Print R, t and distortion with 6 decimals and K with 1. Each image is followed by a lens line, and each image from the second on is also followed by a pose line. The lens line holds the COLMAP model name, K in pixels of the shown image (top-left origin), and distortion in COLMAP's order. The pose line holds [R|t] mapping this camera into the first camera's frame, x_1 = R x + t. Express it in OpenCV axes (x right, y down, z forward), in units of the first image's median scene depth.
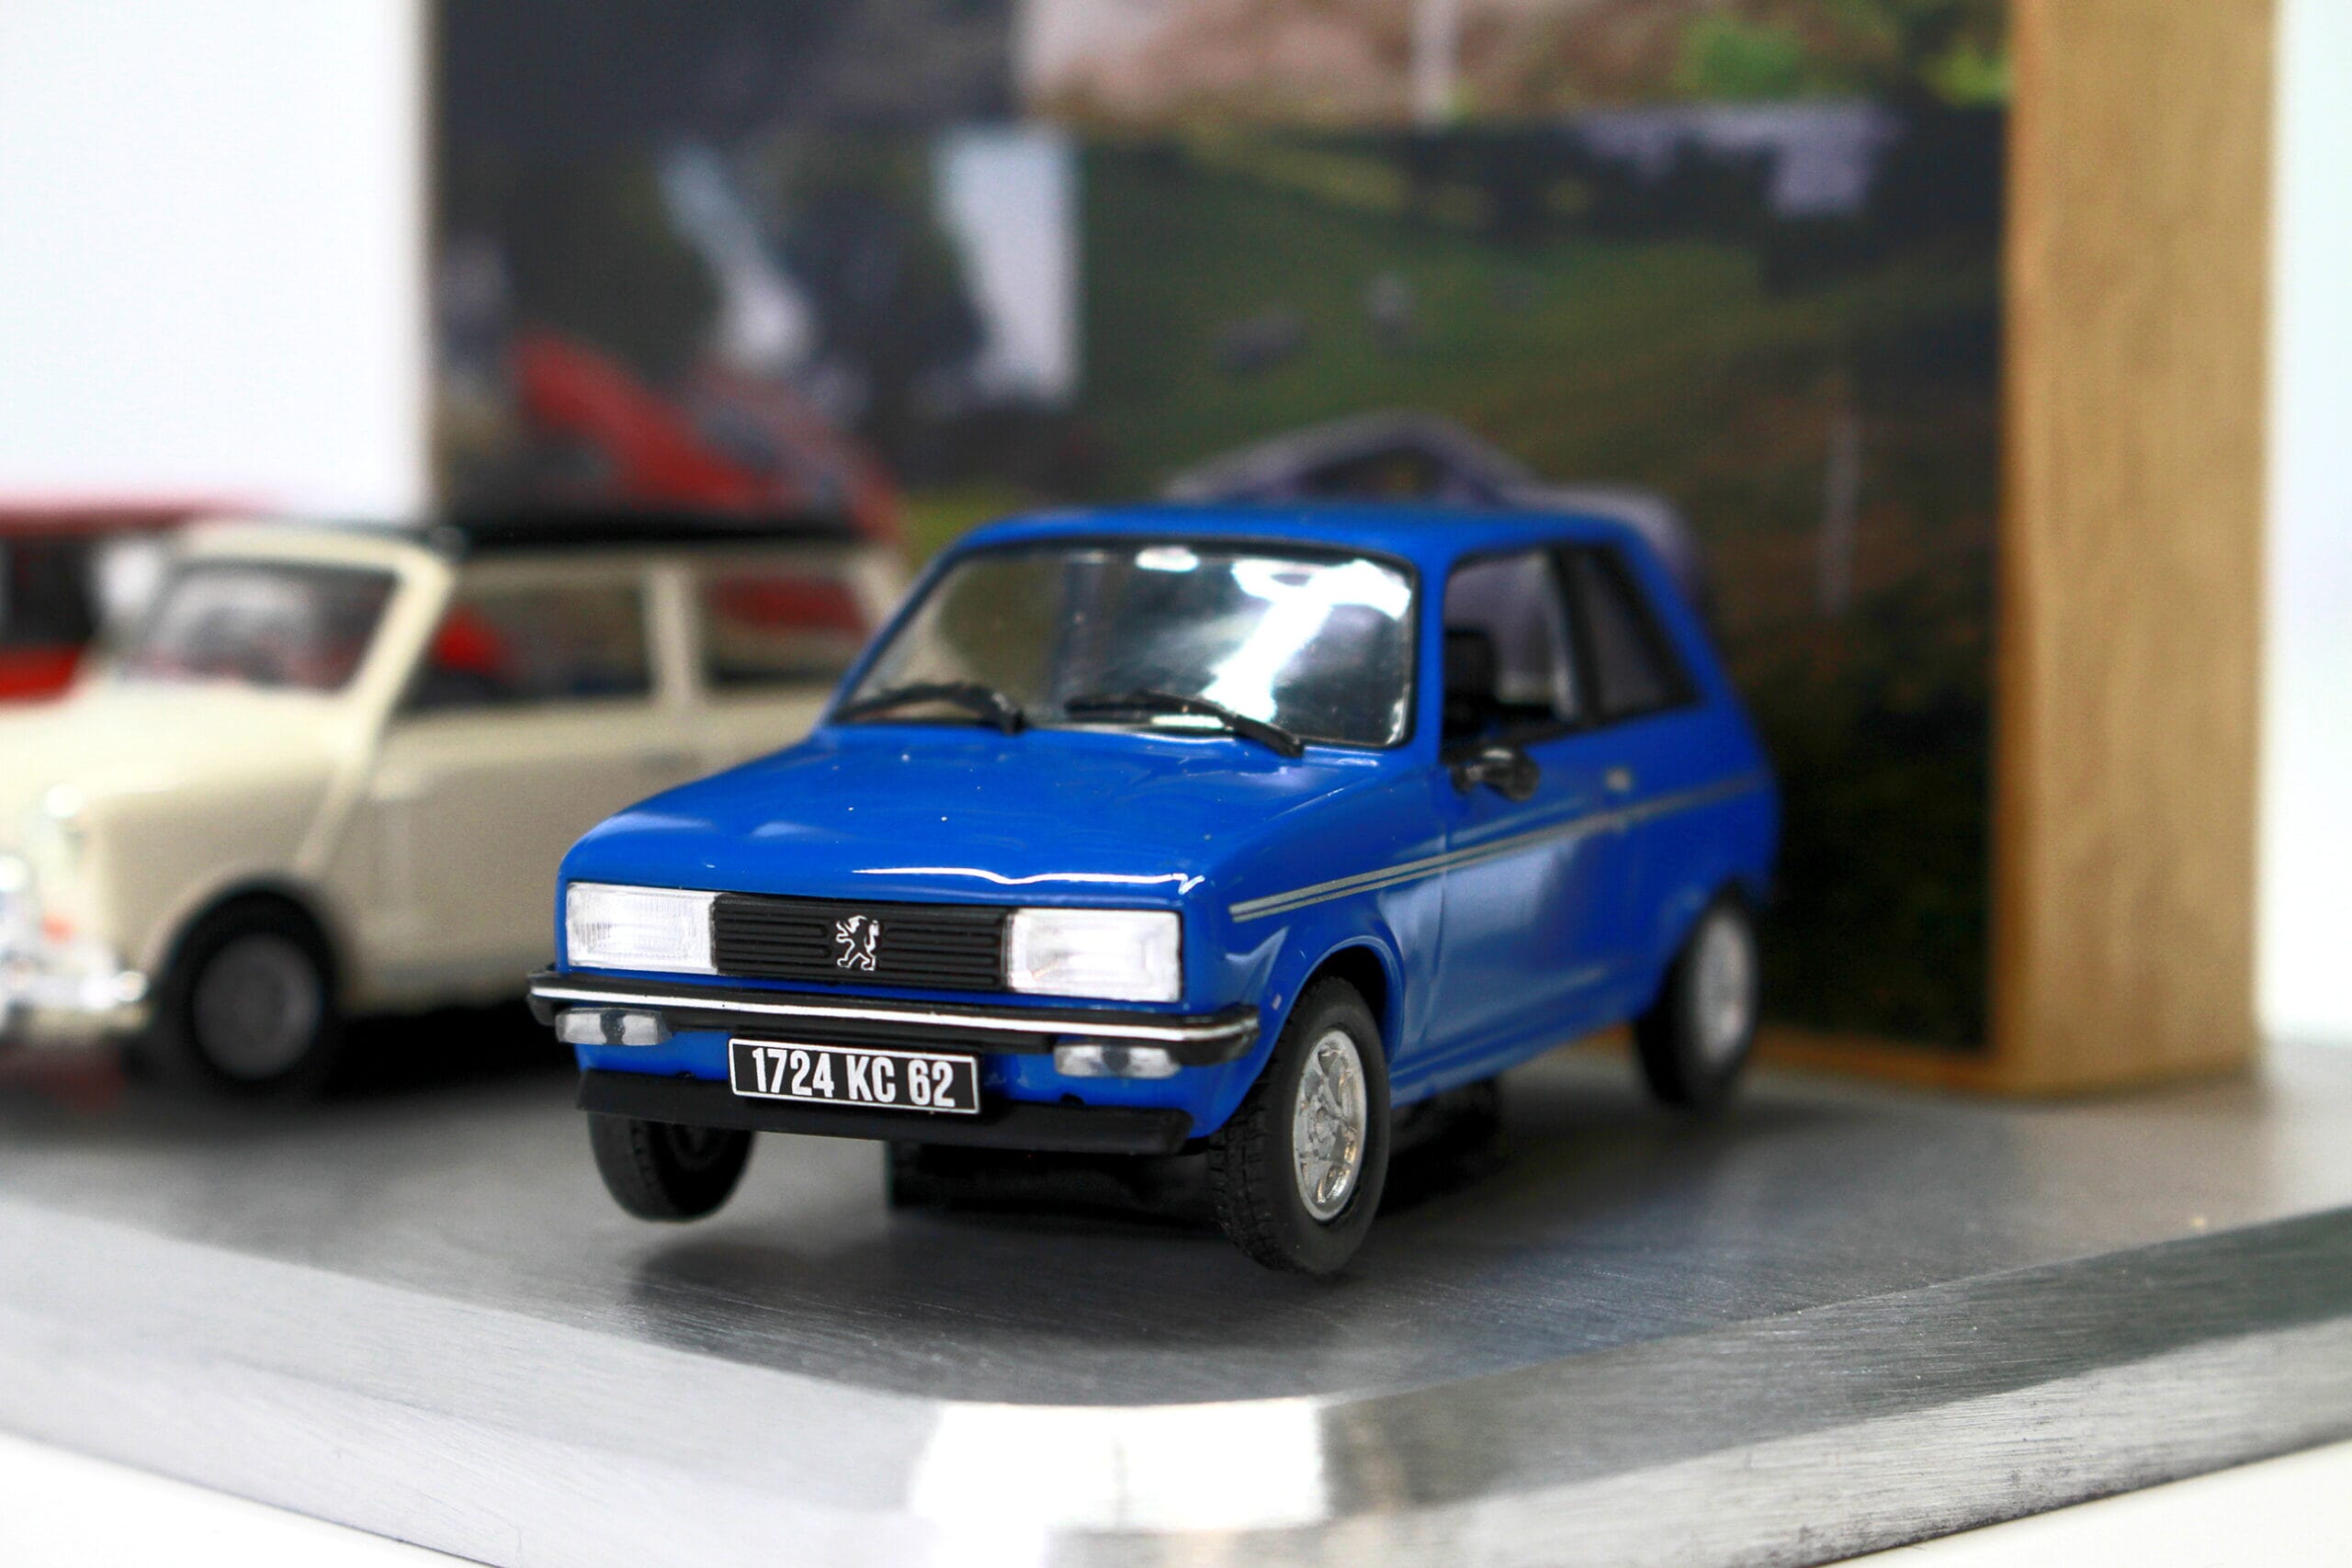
lens RADIAL K [[5418.1, 0, 1176.0], [0, 5418.1, 784.0], [0, 0, 1]] dist [0.016961, 0.419886]
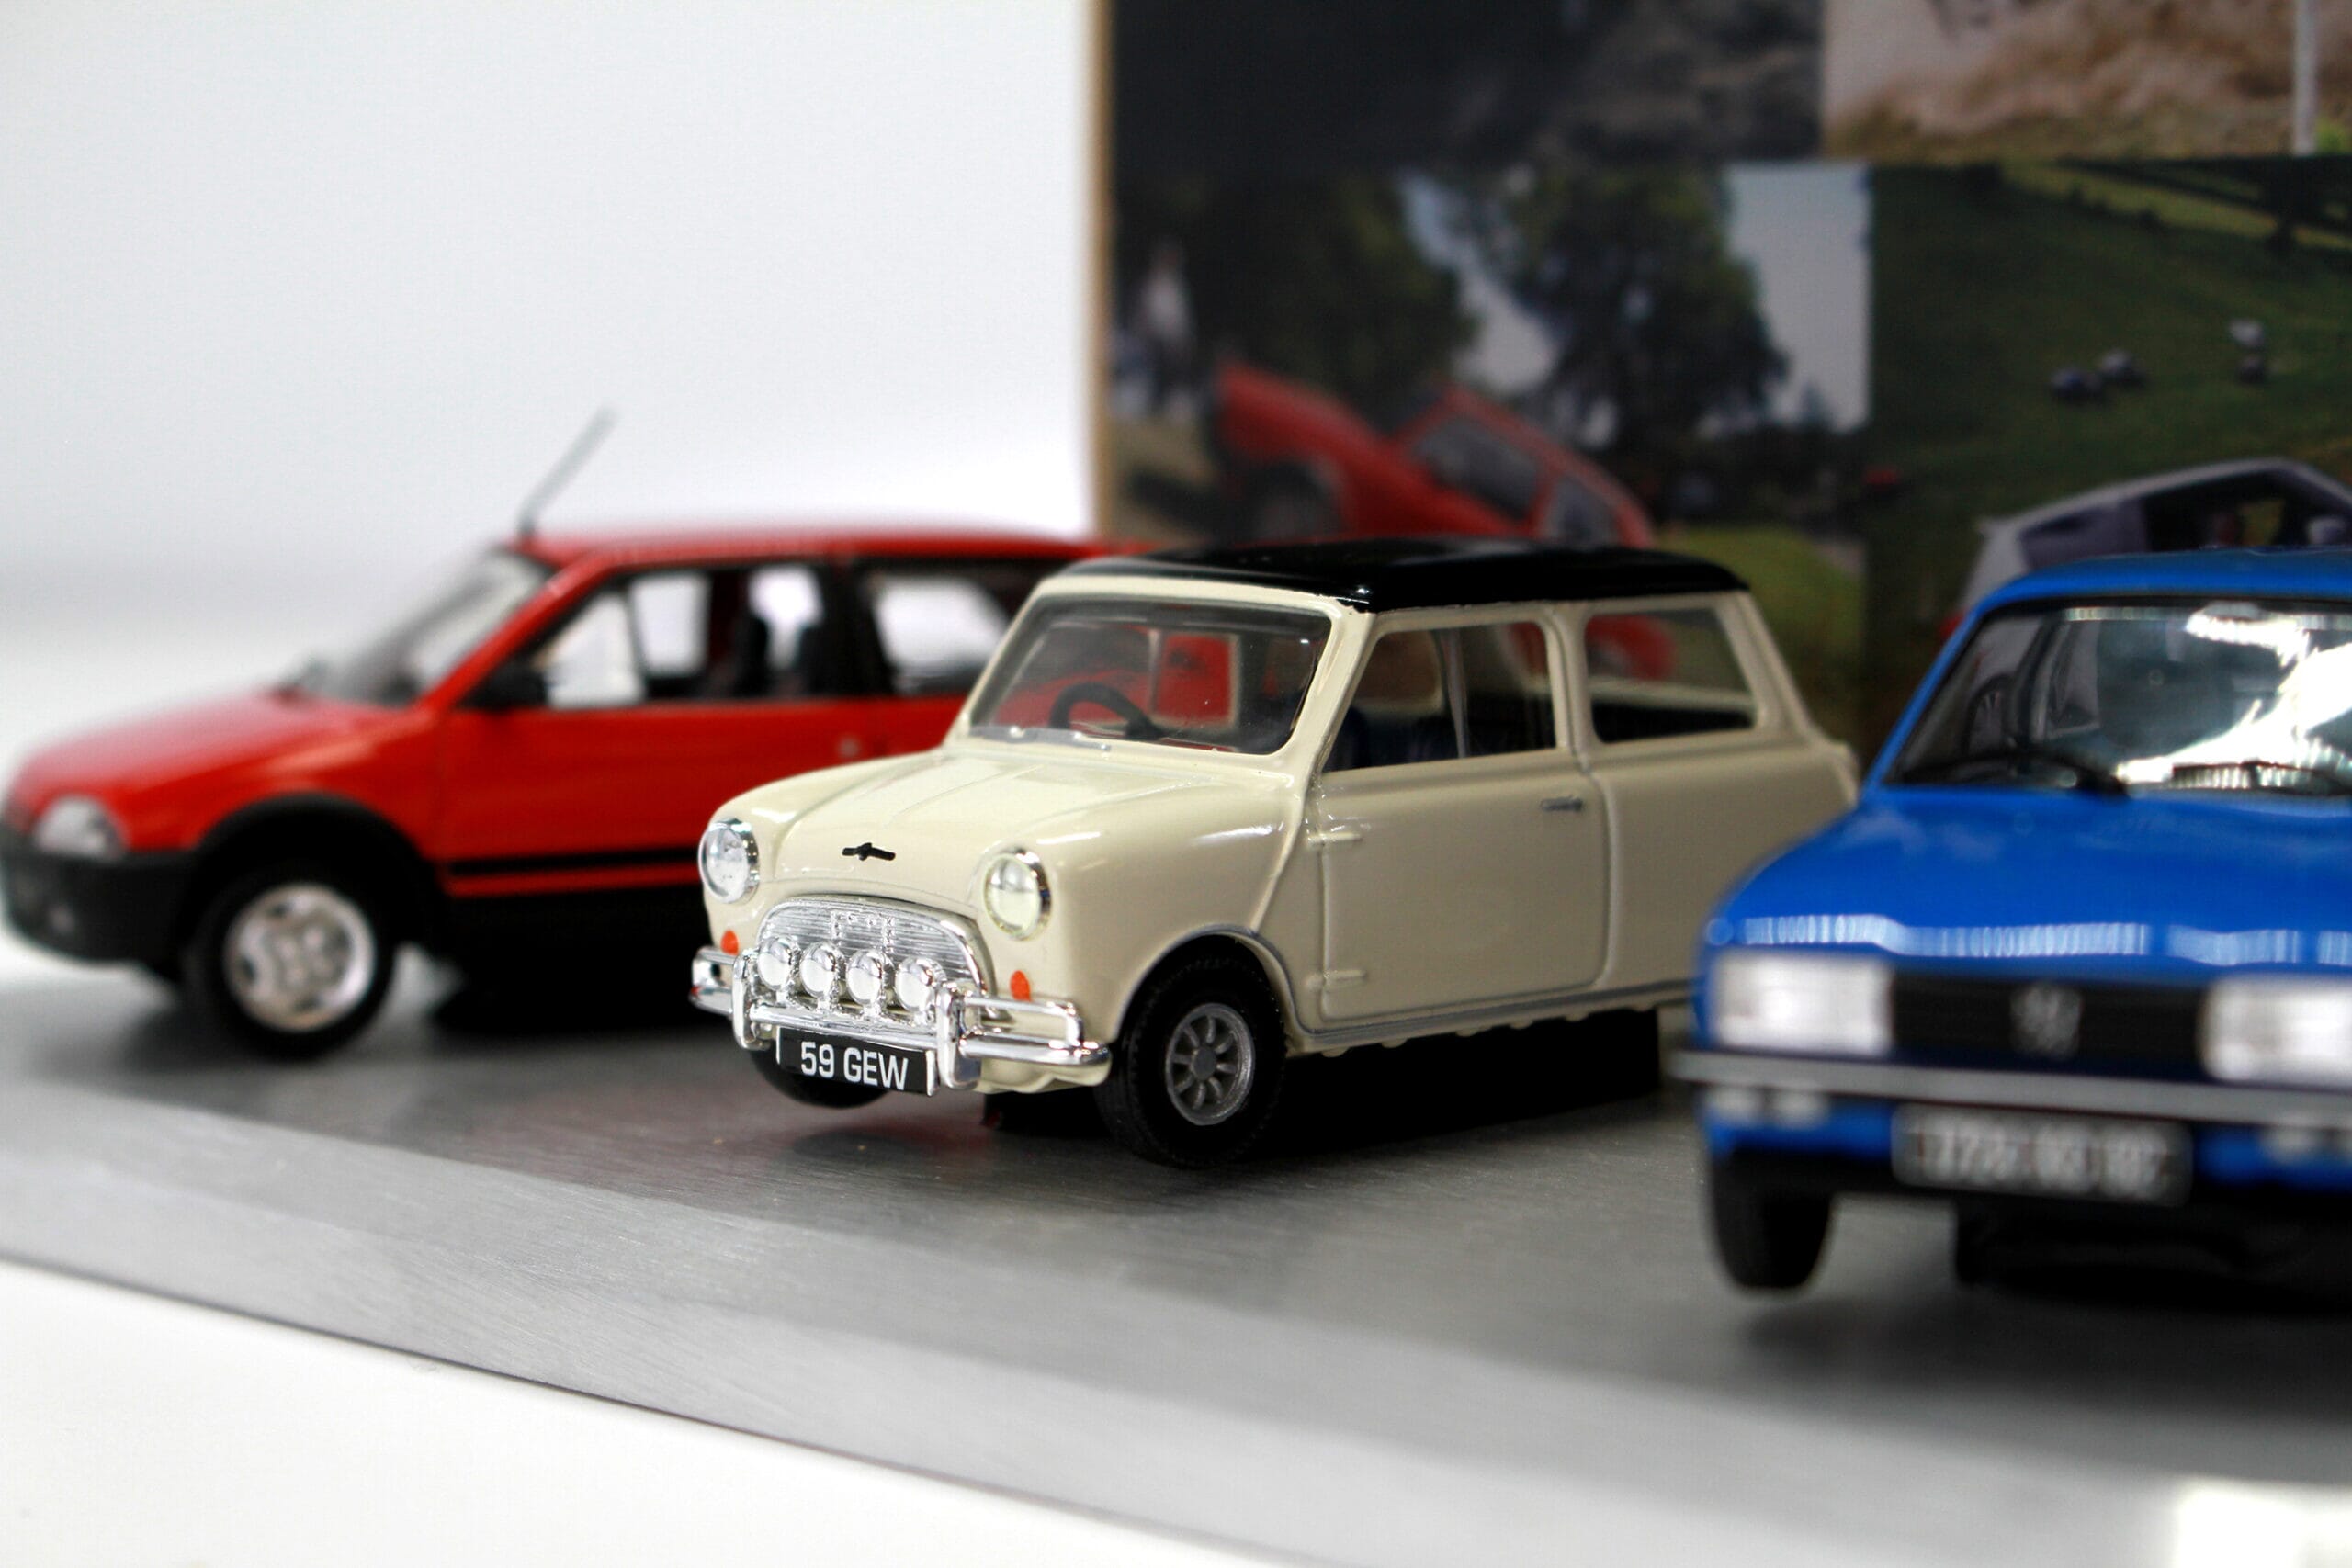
lens RADIAL K [[5418.1, 0, 1176.0], [0, 5418.1, 784.0], [0, 0, 1]] dist [0.016961, 0.419886]
pose [[0.999981, -0.004310, 0.004344, -0.168800], [0.004273, 0.999954, 0.008551, -0.017371], [-0.004381, -0.008532, 0.999954, 0.011091]]
